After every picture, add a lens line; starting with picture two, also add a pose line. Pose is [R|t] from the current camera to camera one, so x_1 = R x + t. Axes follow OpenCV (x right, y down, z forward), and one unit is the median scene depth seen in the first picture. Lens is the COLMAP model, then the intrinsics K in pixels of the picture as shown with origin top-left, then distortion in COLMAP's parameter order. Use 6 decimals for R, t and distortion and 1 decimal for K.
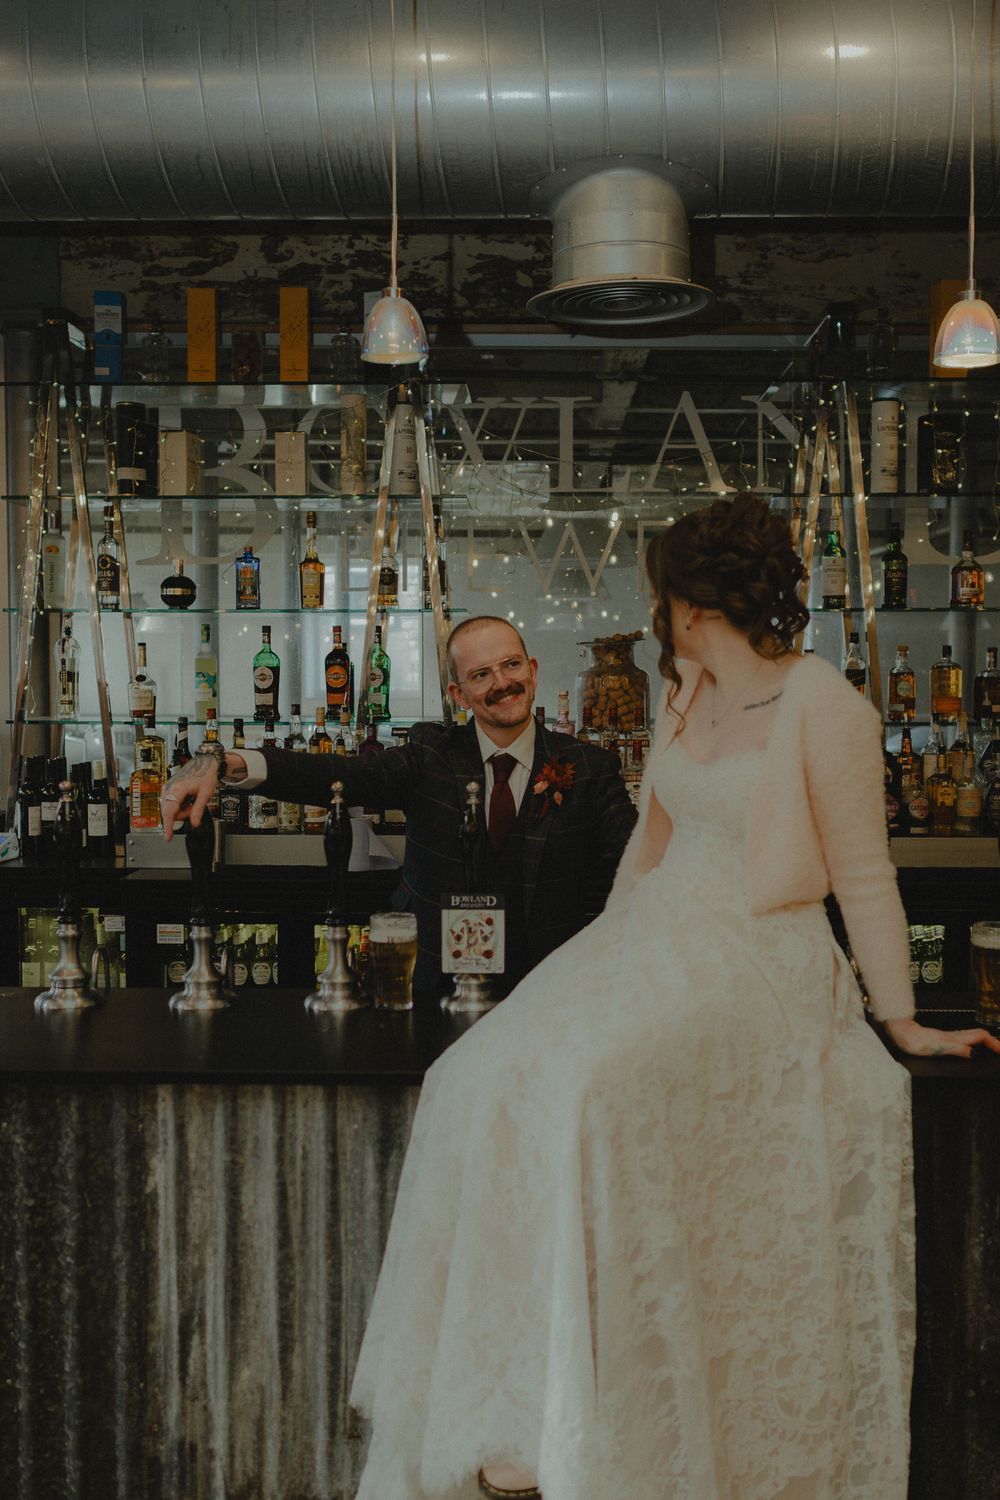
lens RADIAL K [[1523.1, 0, 500.0], [0, 1523.1, 750.0], [0, 0, 1]] dist [-0.000375, 0.012050]
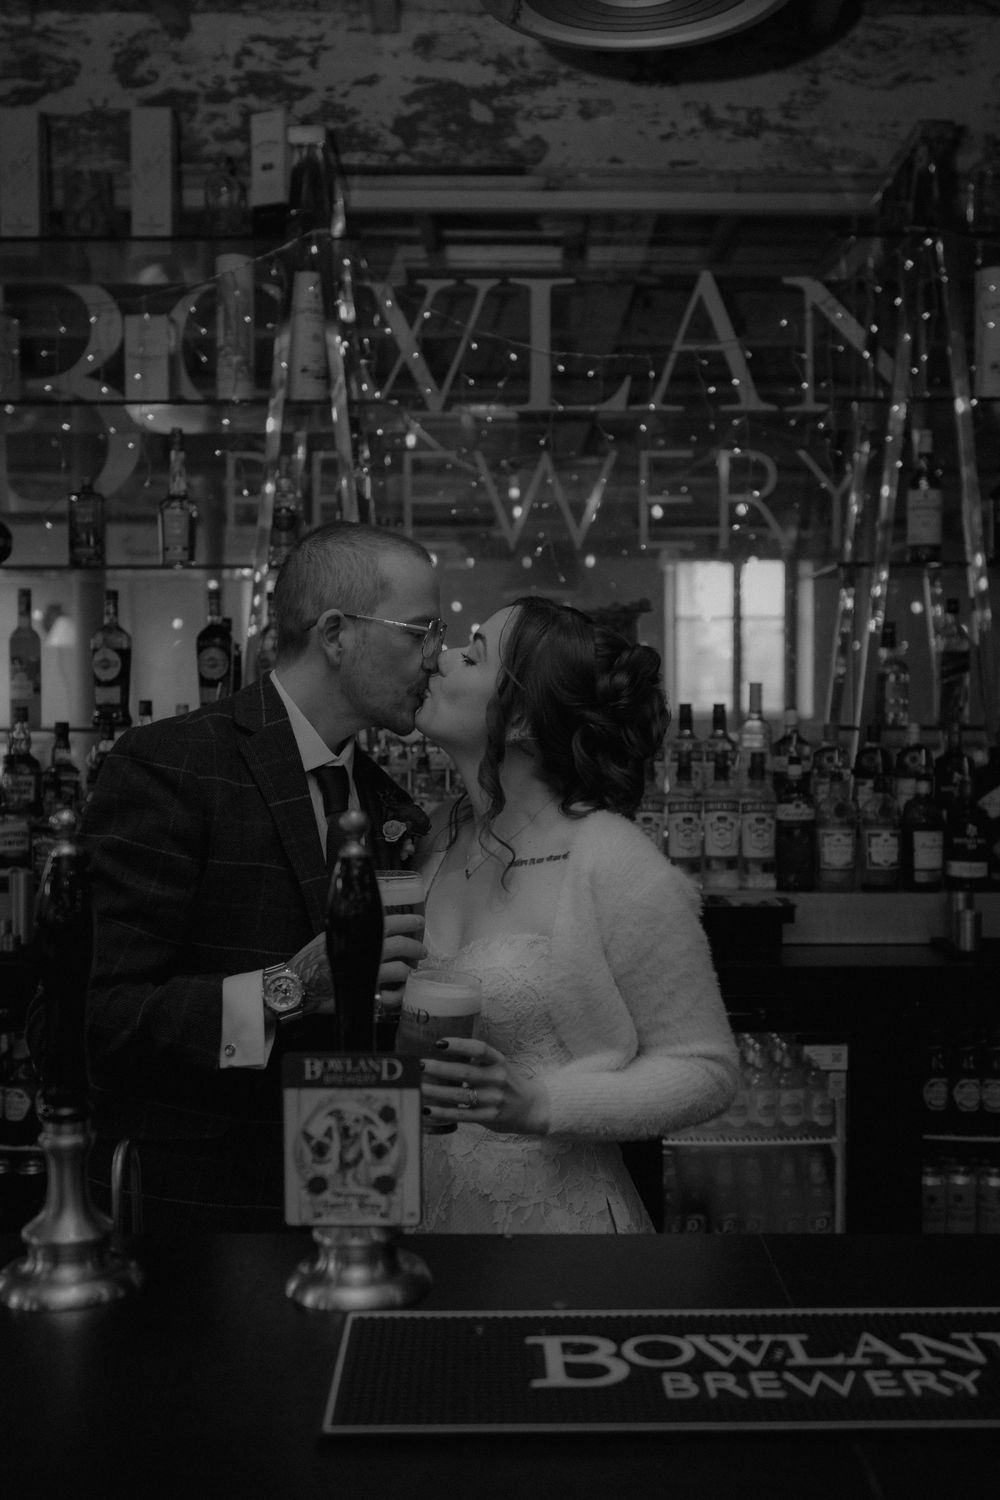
lens RADIAL K [[1540.5, 0, 500.3], [0, 1540.5, 767.0], [0, 0, 1]] dist [0.006710, 0.001352]
pose [[0.999779, -0.002438, 0.020883, 0.009106], [0.002661, 0.999939, -0.010682, 0.007008], [-0.020856, 0.010736, 0.999725, 0.279026]]
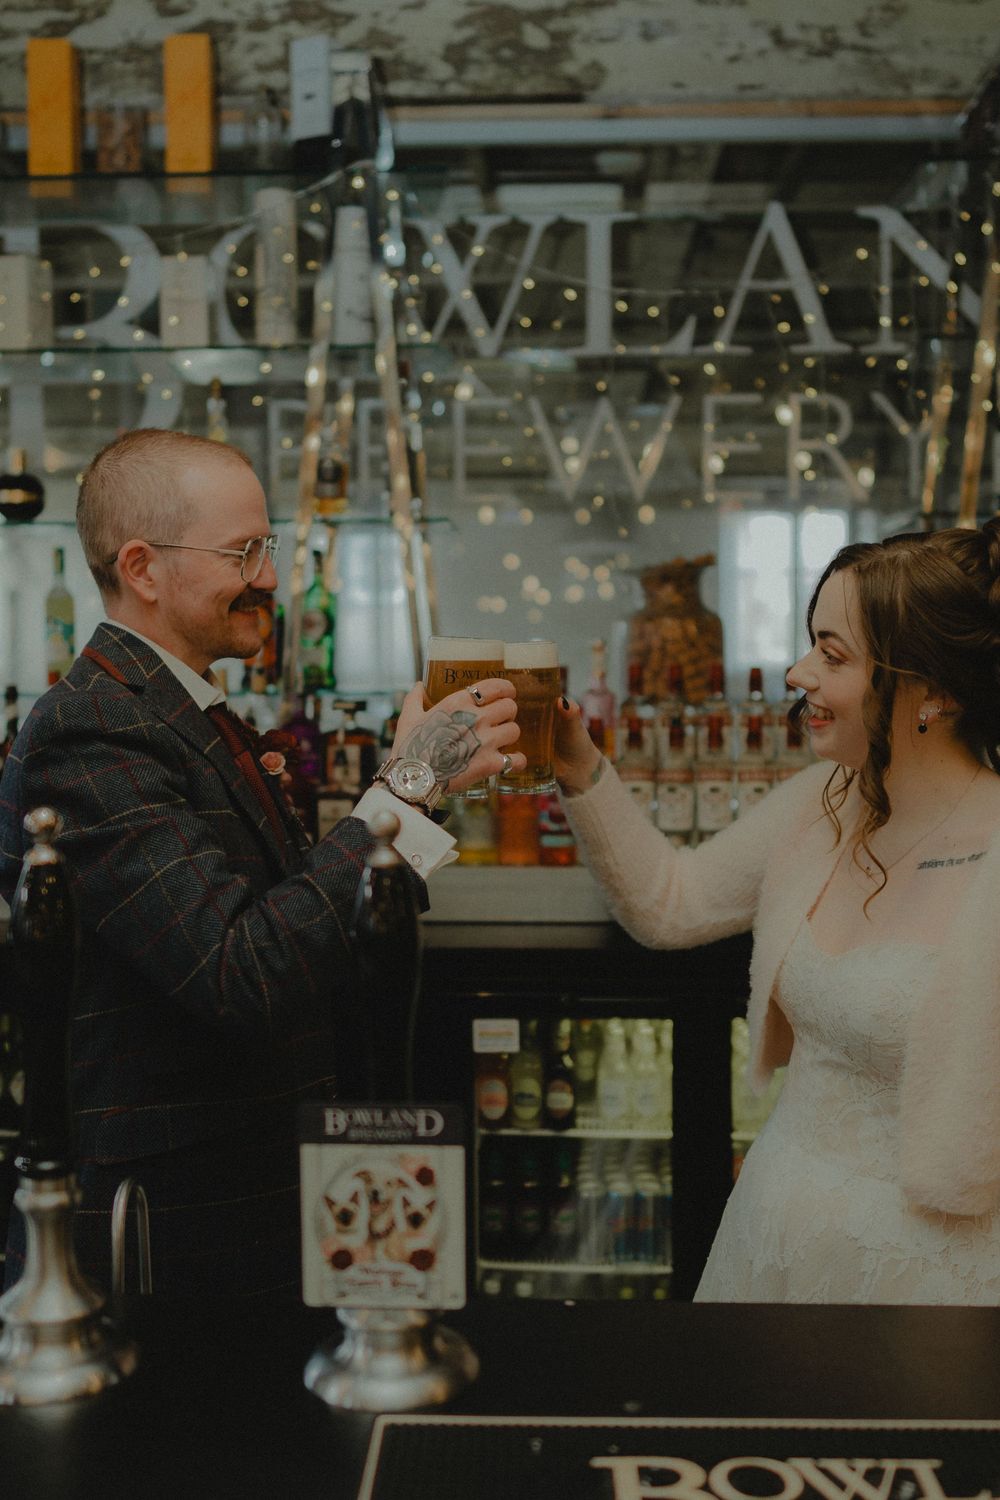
lens RADIAL K [[1523.1, 0, 500.0], [0, 1523.1, 750.0], [0, 0, 1]] dist [-0.000375, 0.012050]
pose [[0.999858, -0.004694, -0.016206, 0.009589], [0.004834, 0.999951, 0.008607, 0.001525], [0.016164, -0.008684, 0.999832, 0.323441]]
